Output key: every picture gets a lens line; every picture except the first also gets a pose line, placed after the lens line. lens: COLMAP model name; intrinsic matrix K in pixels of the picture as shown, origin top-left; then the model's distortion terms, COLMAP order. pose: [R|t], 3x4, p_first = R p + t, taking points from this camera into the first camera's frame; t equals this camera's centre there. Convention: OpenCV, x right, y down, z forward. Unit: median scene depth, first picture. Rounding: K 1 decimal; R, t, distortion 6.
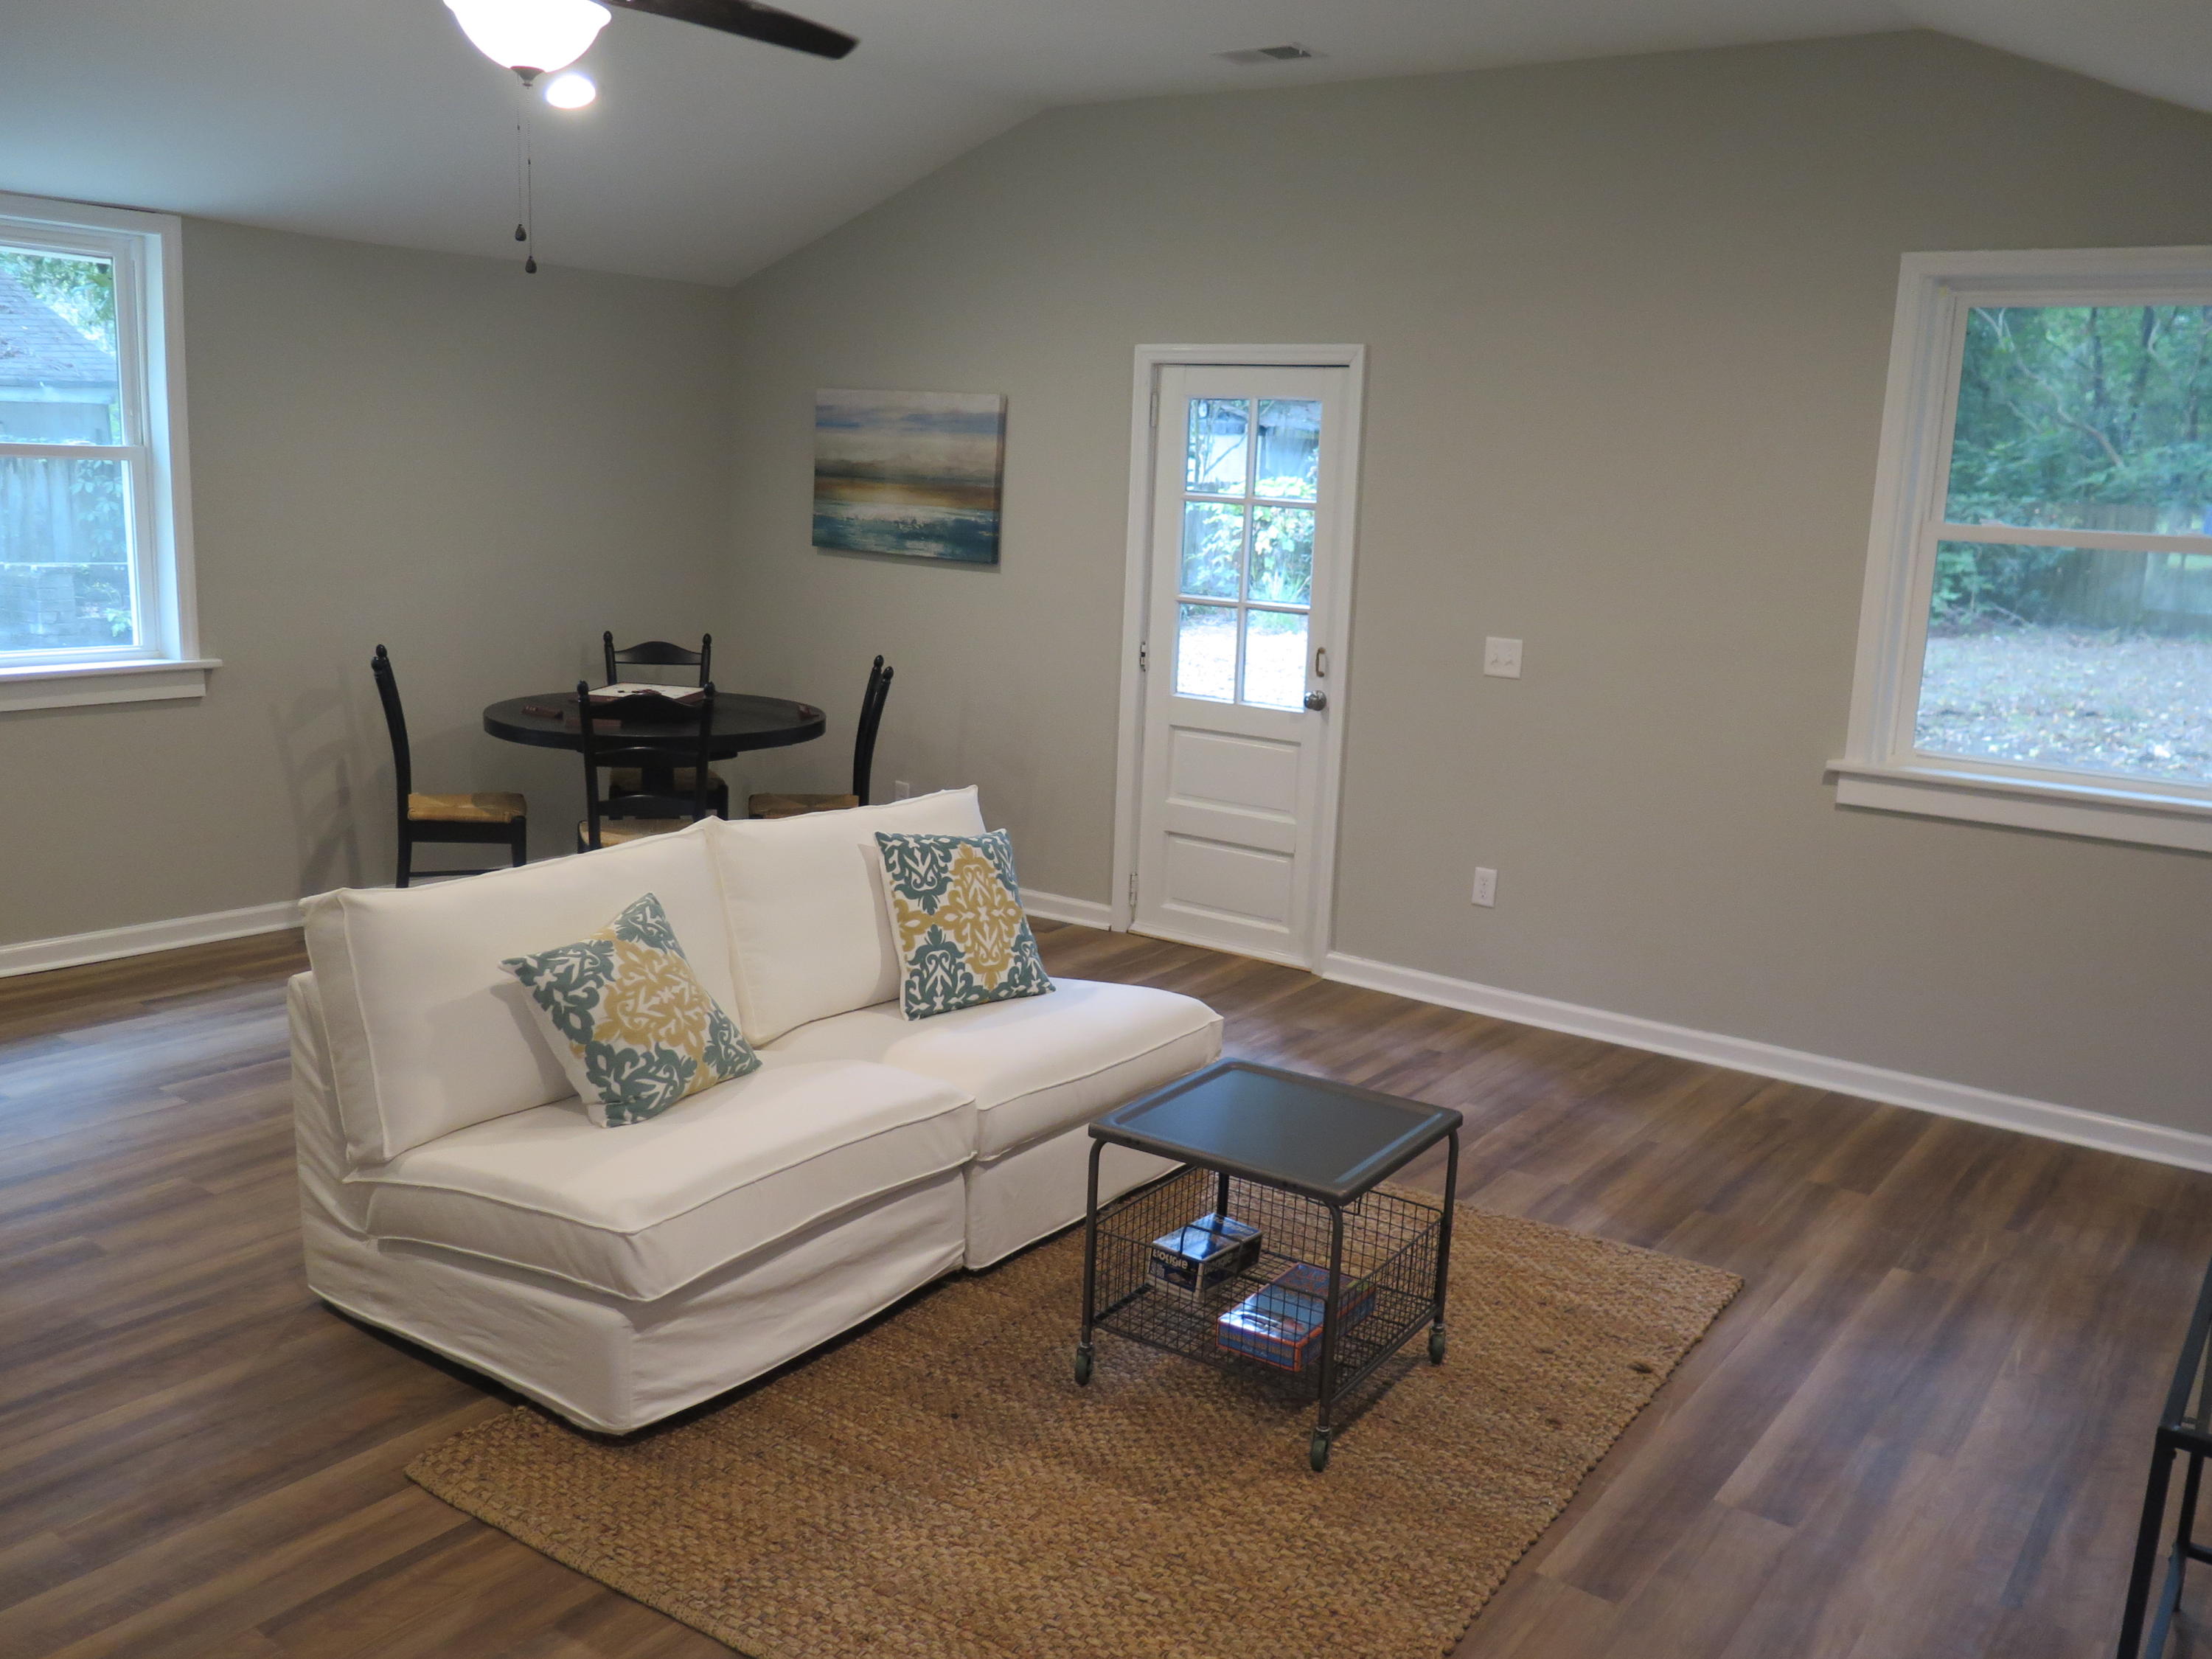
lens RADIAL K [[1850.7, 0, 1106.2], [0, 1850.7, 844.1], [0, 0, 1]] dist [-0.023152, 0.012752]
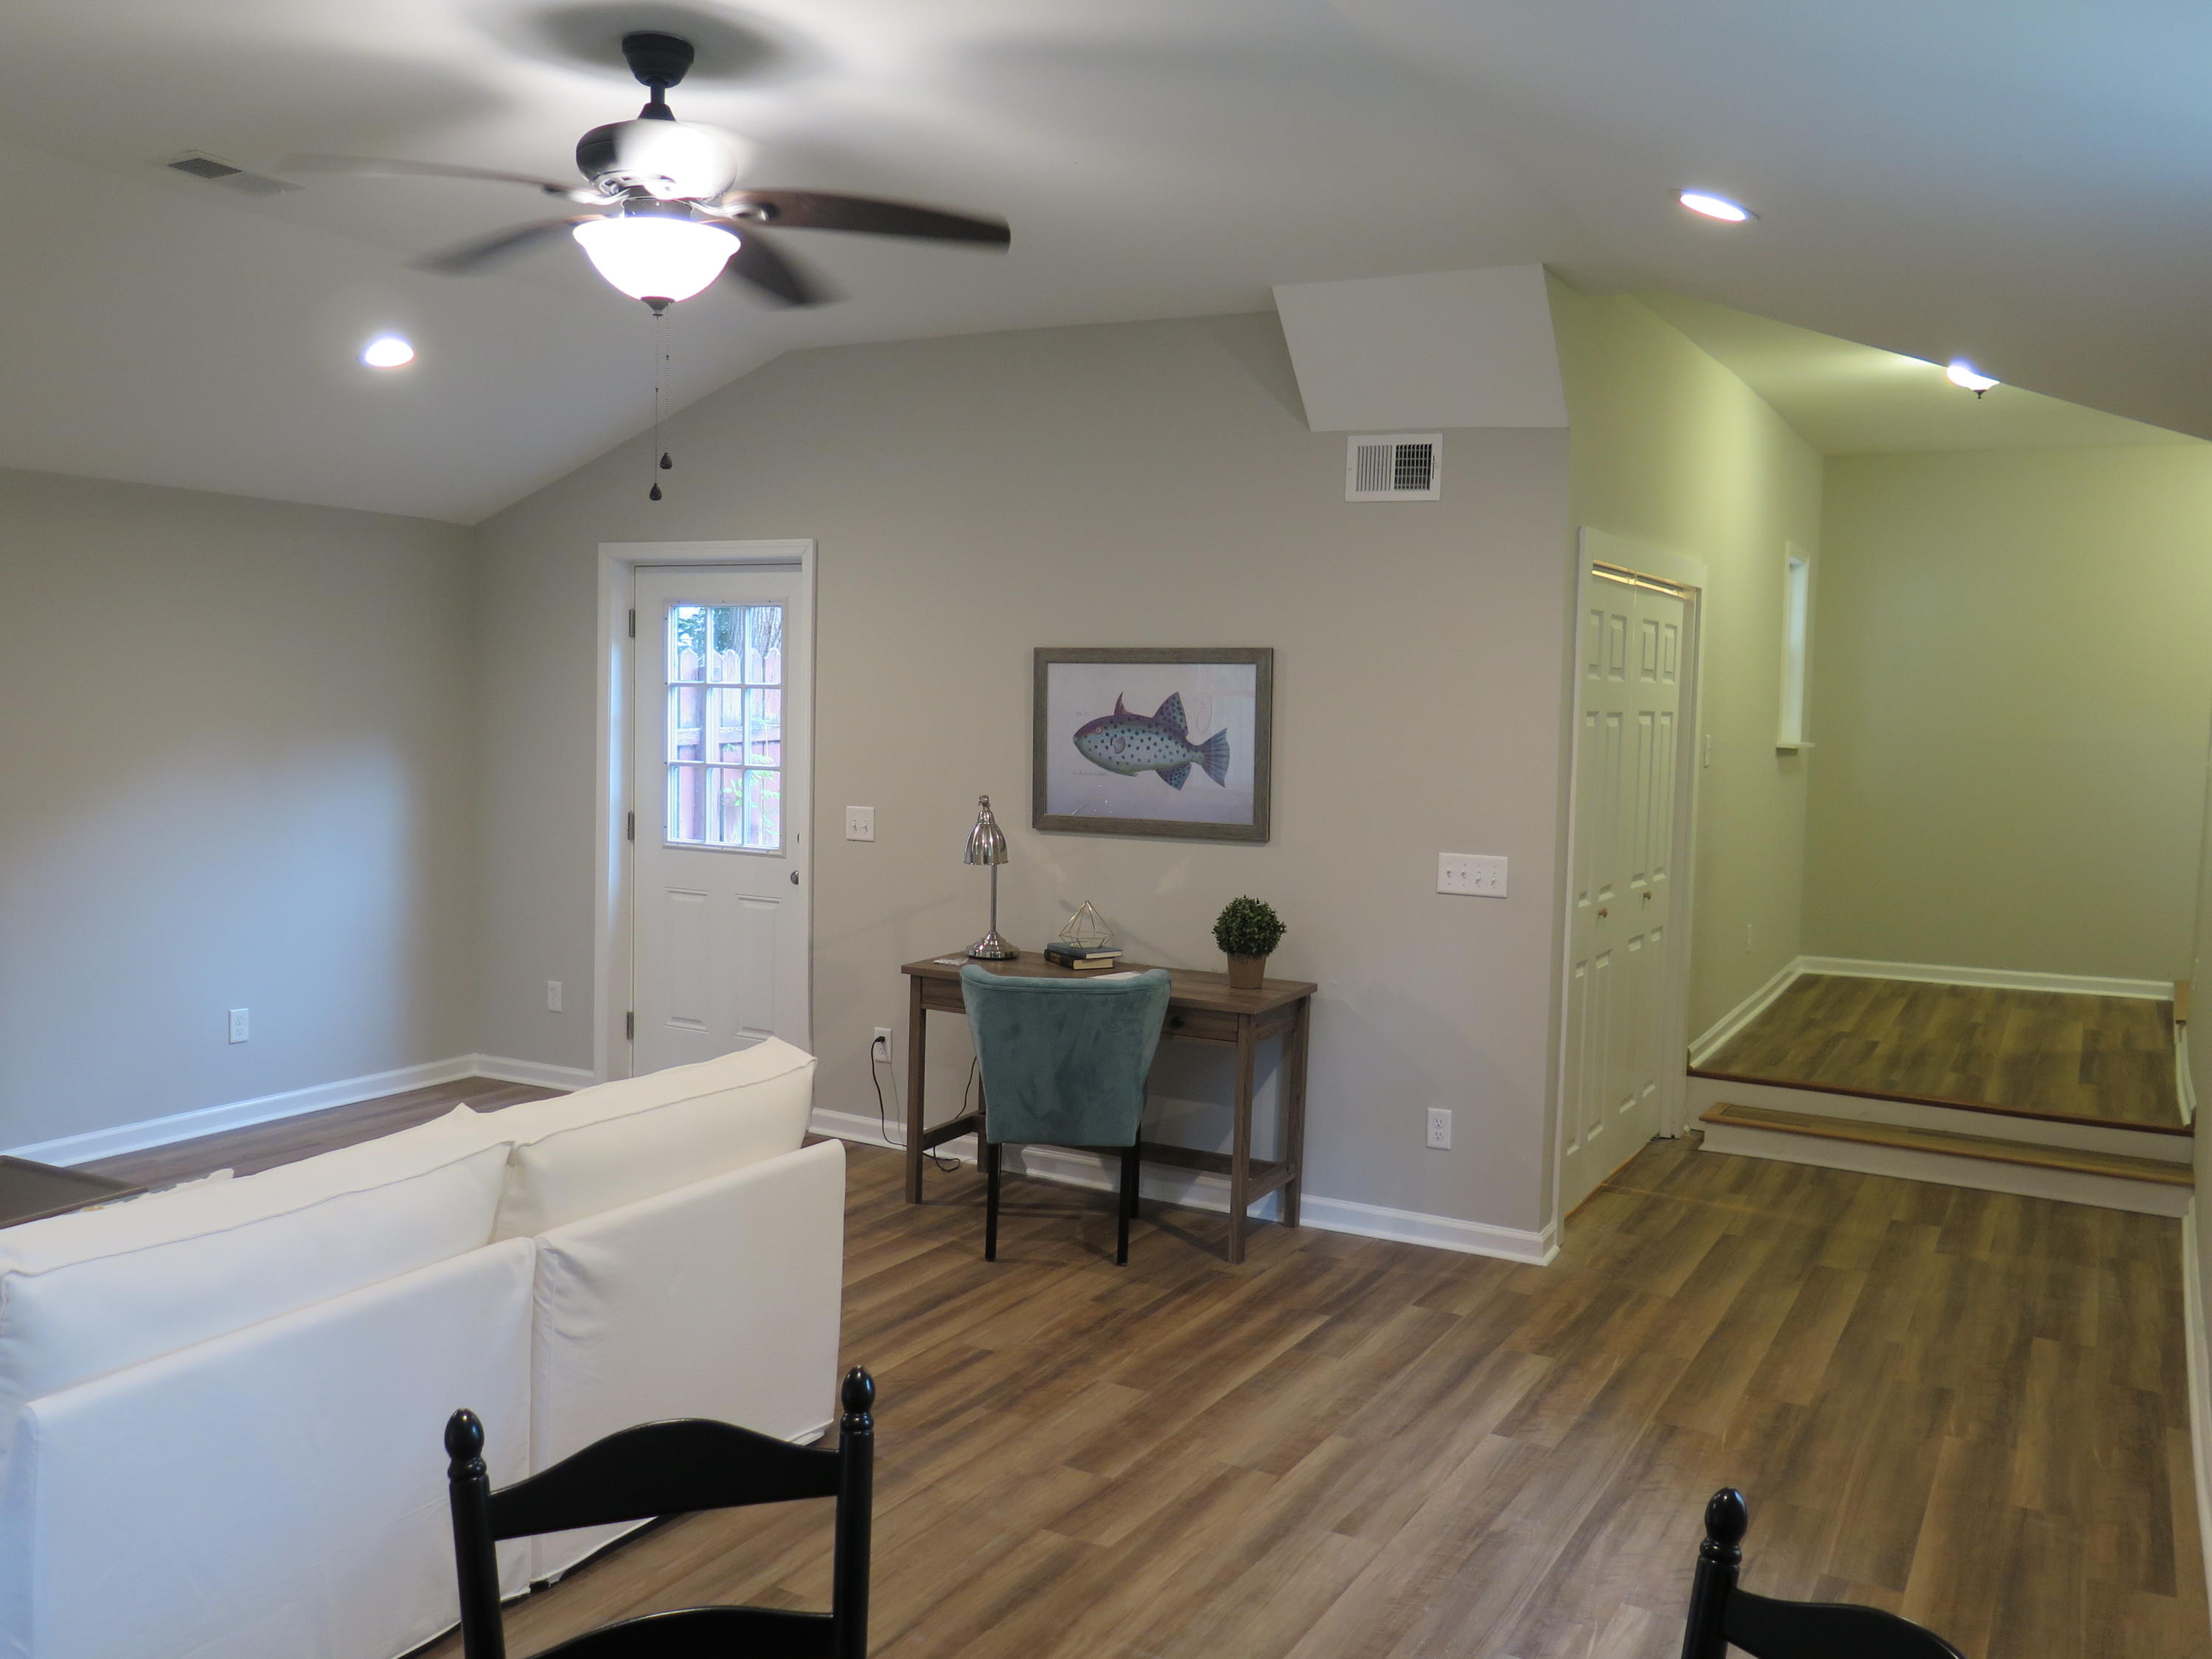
lens RADIAL K [[1845.6, 0, 1096.4], [0, 1845.6, 842.8], [0, 0, 1]] dist [-0.027912, 0.009317]
pose [[-0.990139, -0.059050, -0.127031, -0.259755], [-0.092241, 0.957305, 0.273969, -0.255502], [0.105430, 0.282985, -0.953312, 1.206803]]
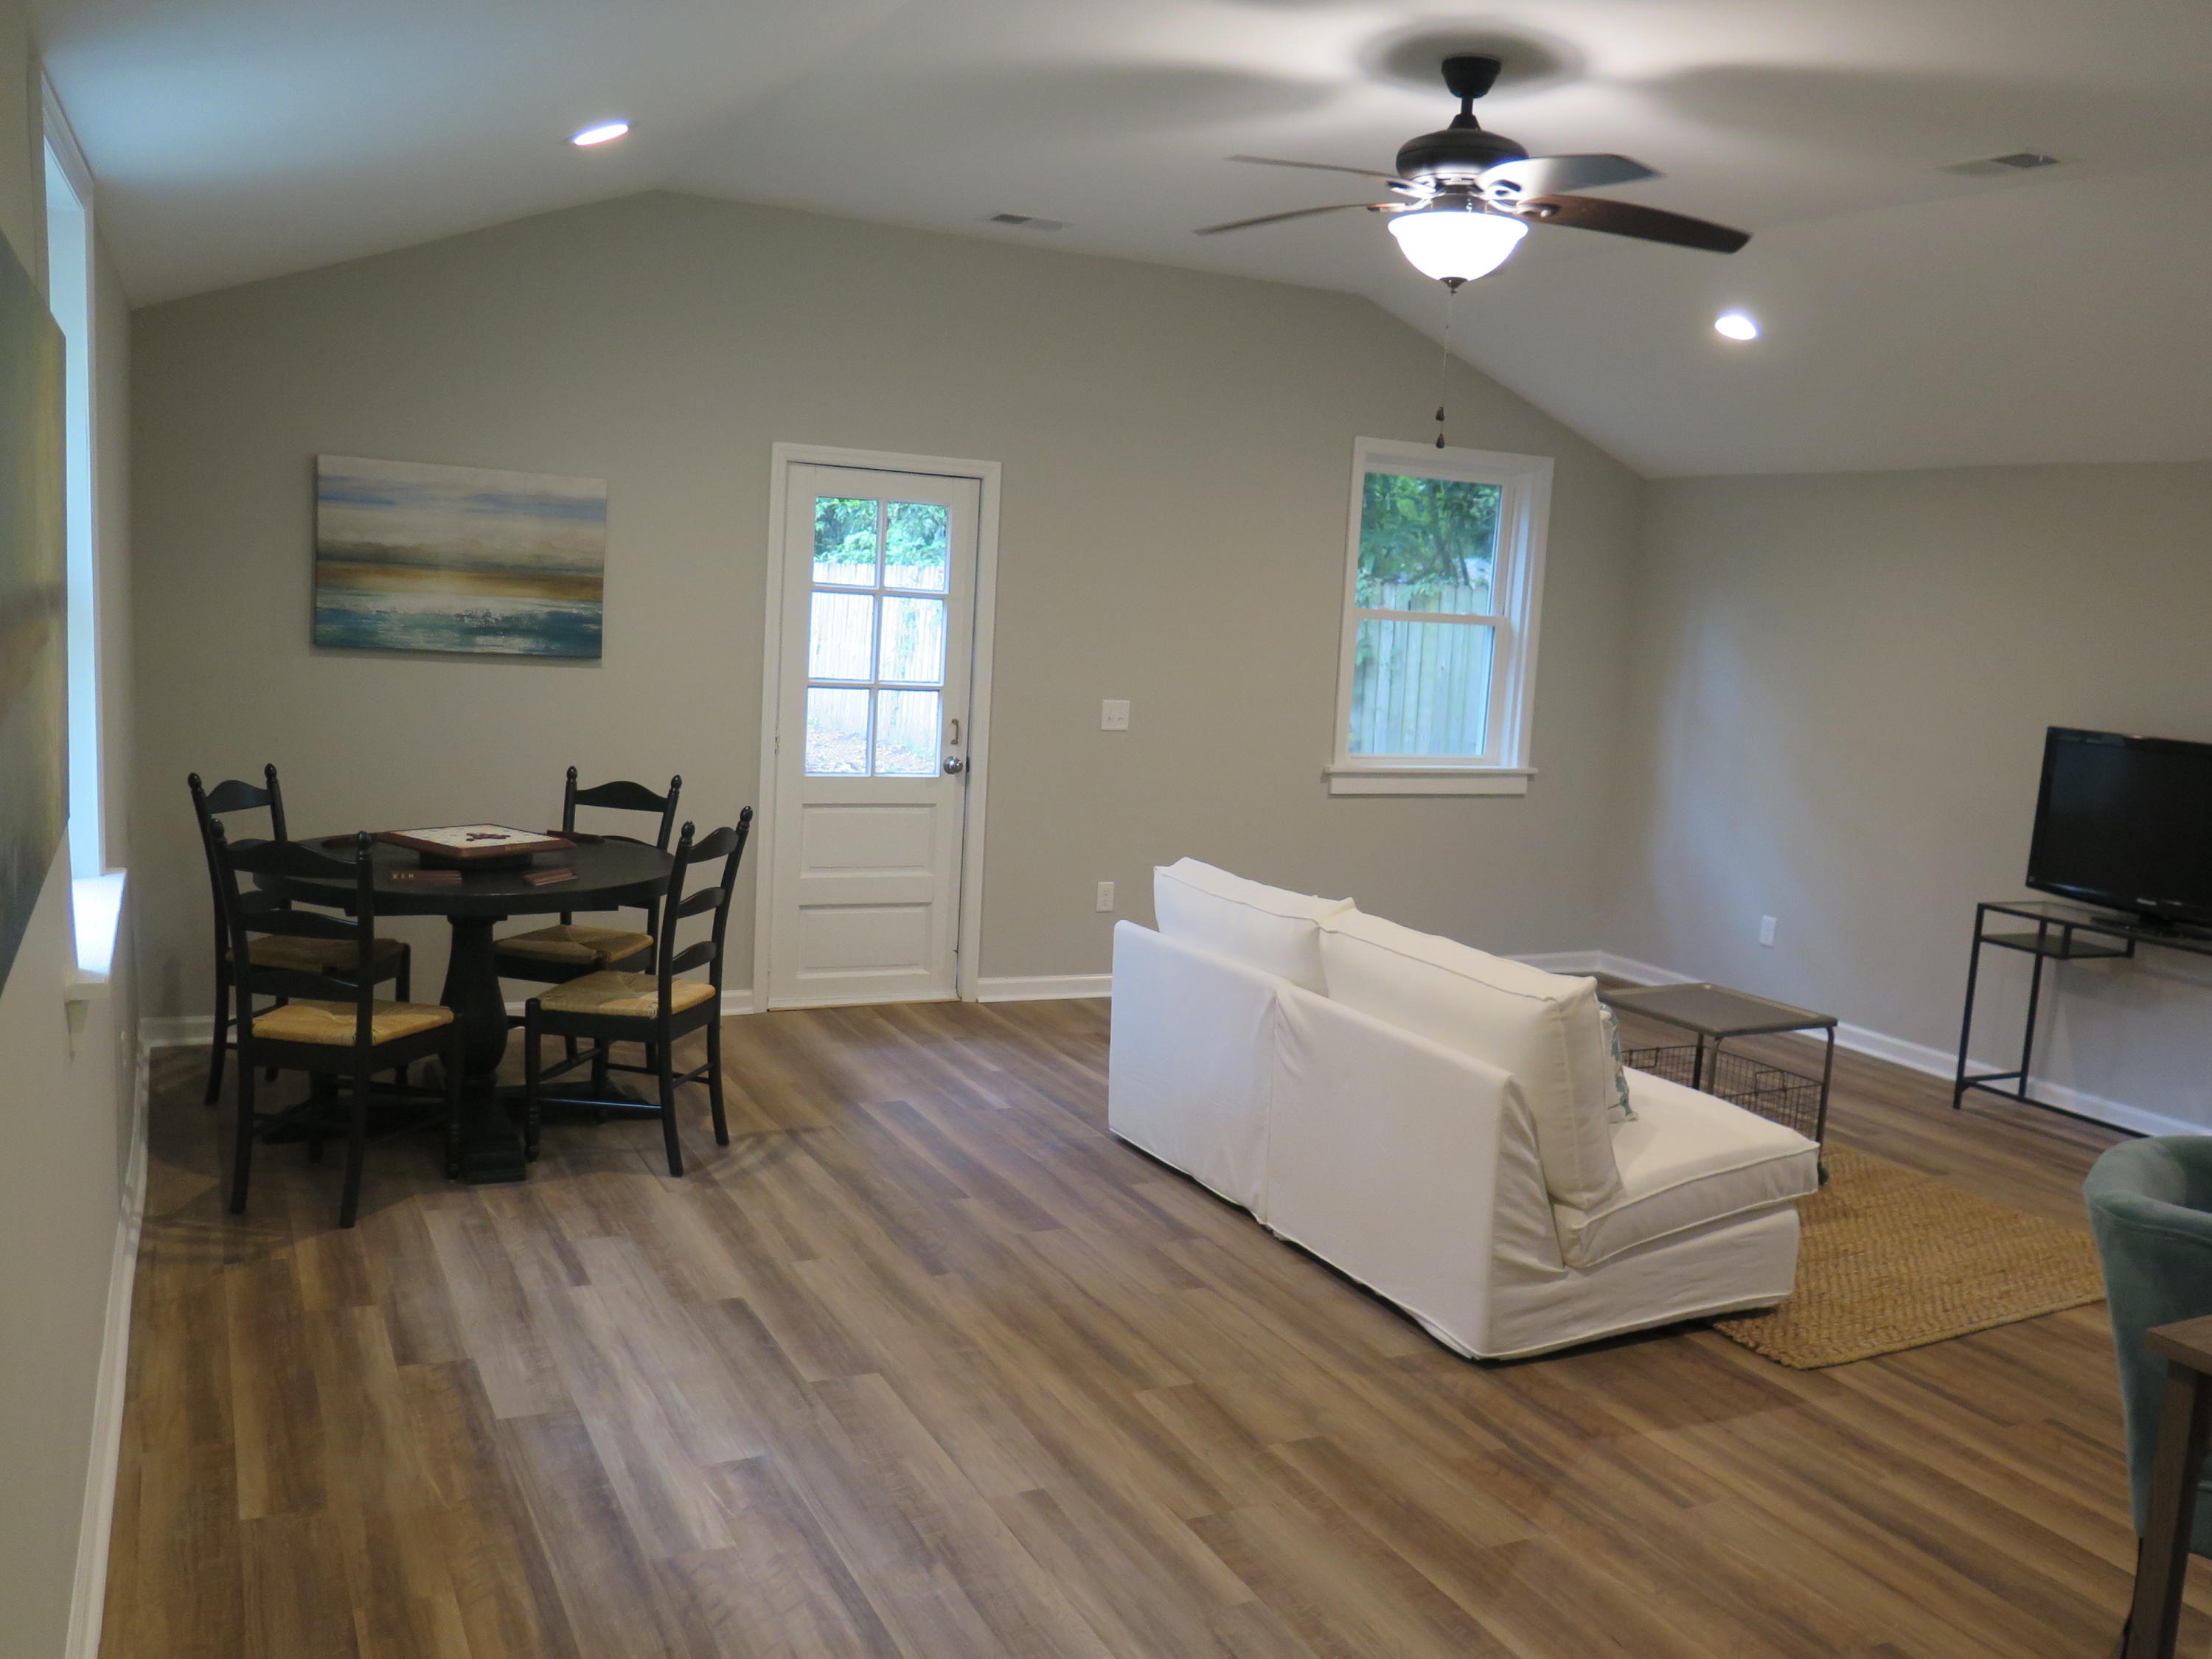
lens RADIAL K [[1845.6, 0, 1096.4], [0, 1845.6, 842.8], [0, 0, 1]] dist [-0.027912, 0.009317]
pose [[0.464105, -0.135493, 0.875356, -0.888163], [0.140612, 0.986970, 0.078218, -0.111344], [-0.874548, 0.086785, 0.477110, 0.393899]]
